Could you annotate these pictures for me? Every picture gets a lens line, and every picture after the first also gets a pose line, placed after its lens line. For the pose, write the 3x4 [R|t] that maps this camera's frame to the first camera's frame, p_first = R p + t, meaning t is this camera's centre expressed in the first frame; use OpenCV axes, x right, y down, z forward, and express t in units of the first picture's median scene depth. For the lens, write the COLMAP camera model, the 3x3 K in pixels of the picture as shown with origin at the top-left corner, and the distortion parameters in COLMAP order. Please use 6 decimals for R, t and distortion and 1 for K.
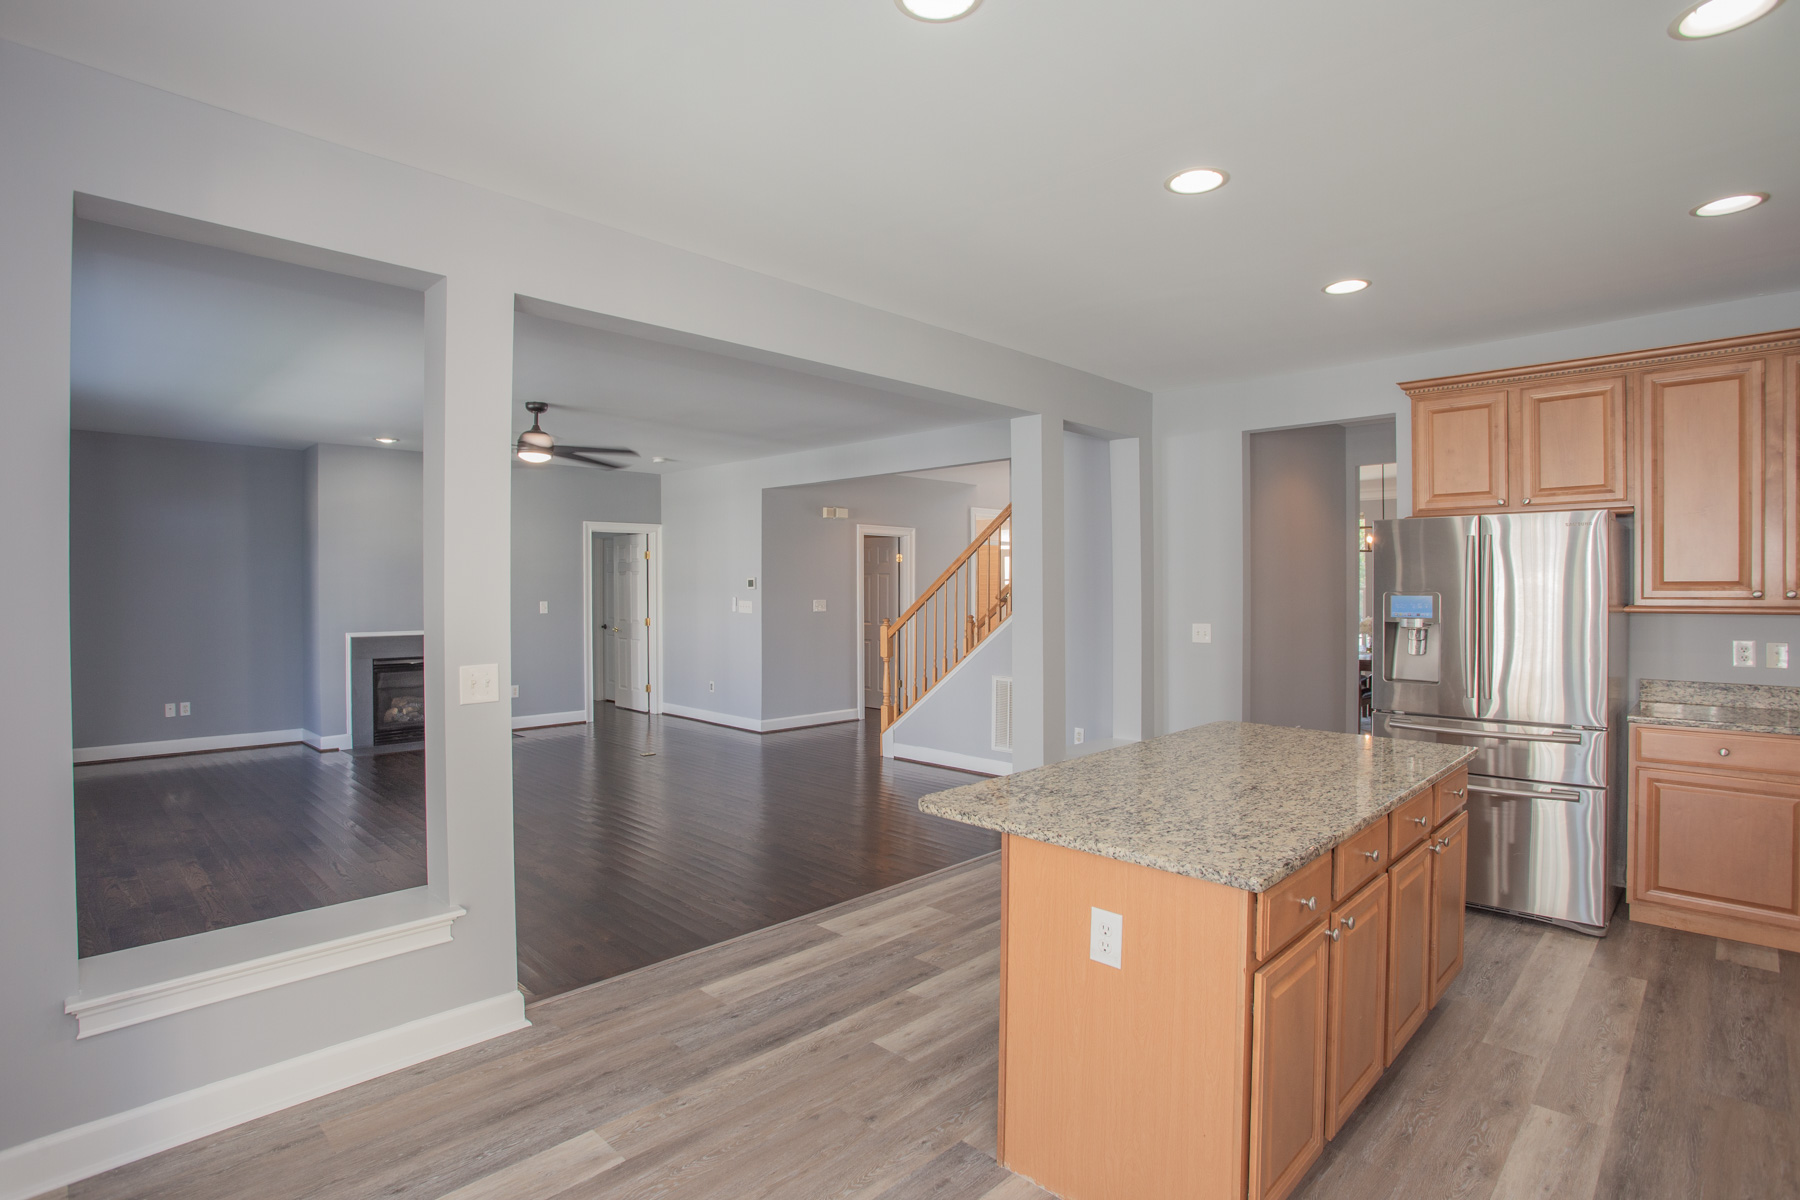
lens RADIAL K [[912.1, 0, 900.4], [0, 912.1, 588.9], [0, 0, 1]] dist [-0.048890, 0.017227]
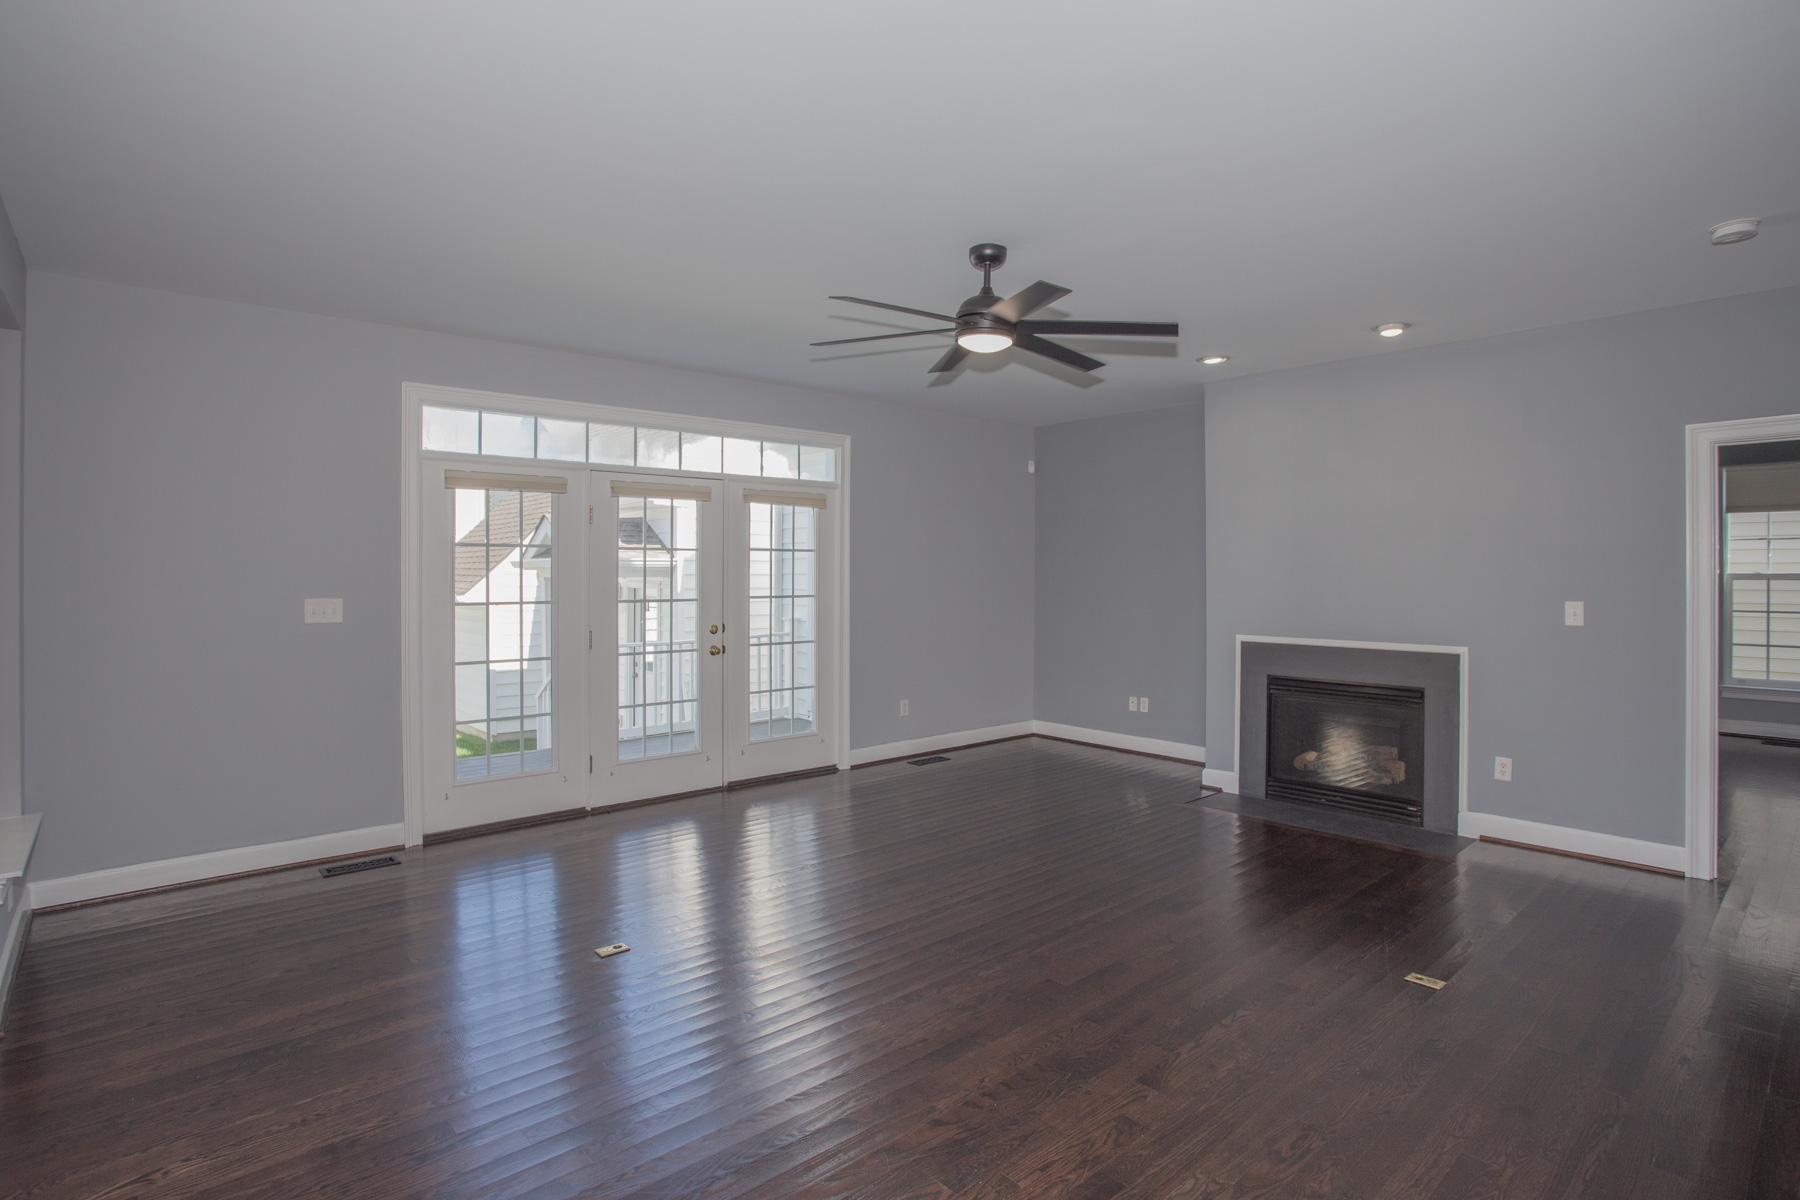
lens RADIAL K [[912.1, 0, 926.8], [0, 912.1, 571.9], [0, 0, 1]] dist [-0.048890, 0.017227]
pose [[-0.054685, 0.000398, -0.998504, 0.118408], [-0.003275, 0.999994, 0.000578, -0.001522], [0.998498, 0.003302, -0.054683, 0.693410]]
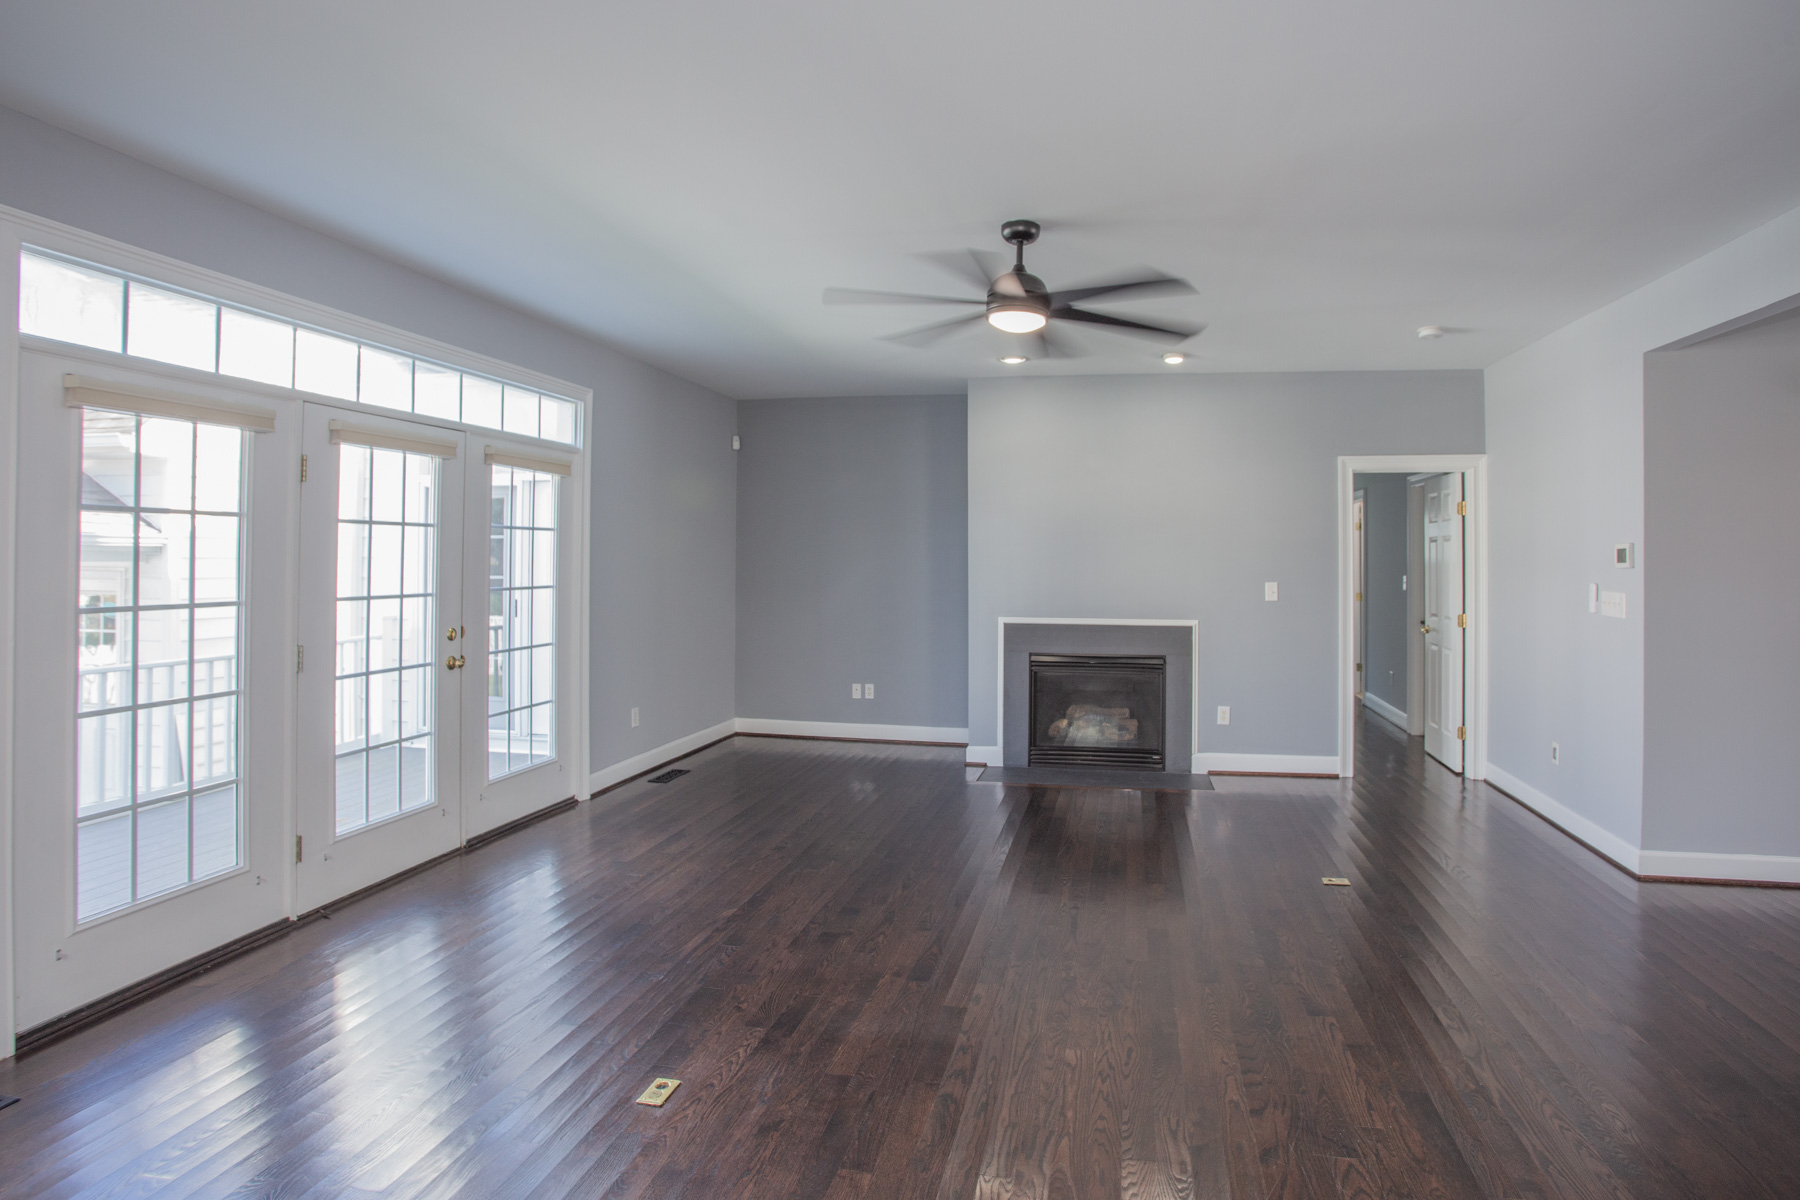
lens RADIAL K [[912.1, 0, 996.9], [0, 912.1, 551.0], [0, 0, 1]] dist [-0.048890, 0.017227]
pose [[0.581262, -0.002265, -0.813713, 0.026893], [-0.008601, 0.999923, -0.008928, -0.001618], [0.813671, 0.012188, 0.581198, 0.469940]]
